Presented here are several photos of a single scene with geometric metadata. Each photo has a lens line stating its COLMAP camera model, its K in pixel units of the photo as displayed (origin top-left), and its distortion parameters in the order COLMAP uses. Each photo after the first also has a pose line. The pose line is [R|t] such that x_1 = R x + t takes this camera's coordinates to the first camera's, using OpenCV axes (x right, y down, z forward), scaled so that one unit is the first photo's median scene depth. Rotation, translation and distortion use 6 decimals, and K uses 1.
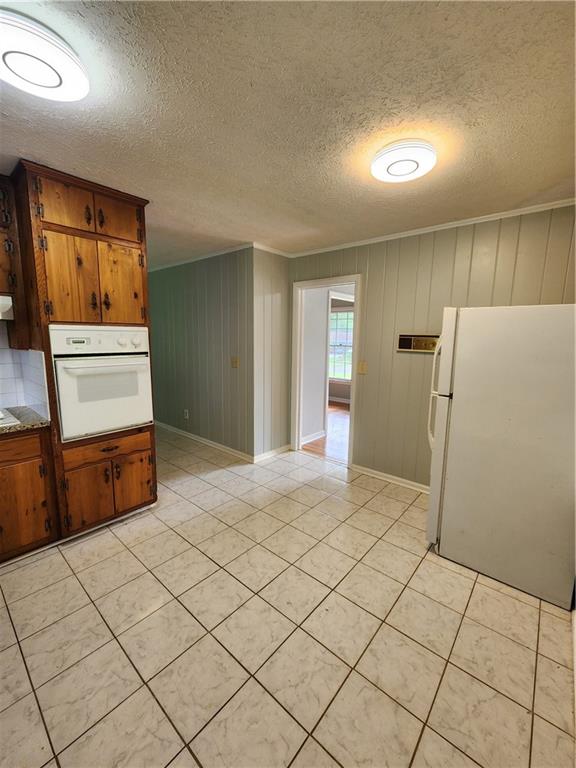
lens RADIAL K [[317.8, 0, 292.6], [0, 317.8, 382.3], [0, 0, 1]] dist [0.000071, -0.001596]
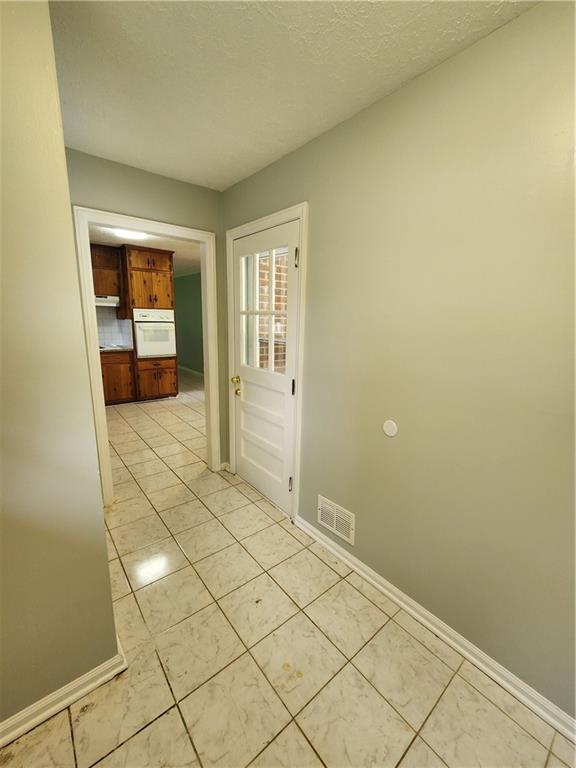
lens RADIAL K [[317.8, 0, 294.6], [0, 317.8, 381.2], [0, 0, 1]] dist [0.000071, -0.001596]
pose [[0.983658, 0.052851, -0.172117, 0.839092], [-0.042184, 0.996989, 0.065058, 0.149571], [0.175037, -0.056734, 0.982926, -1.127552]]
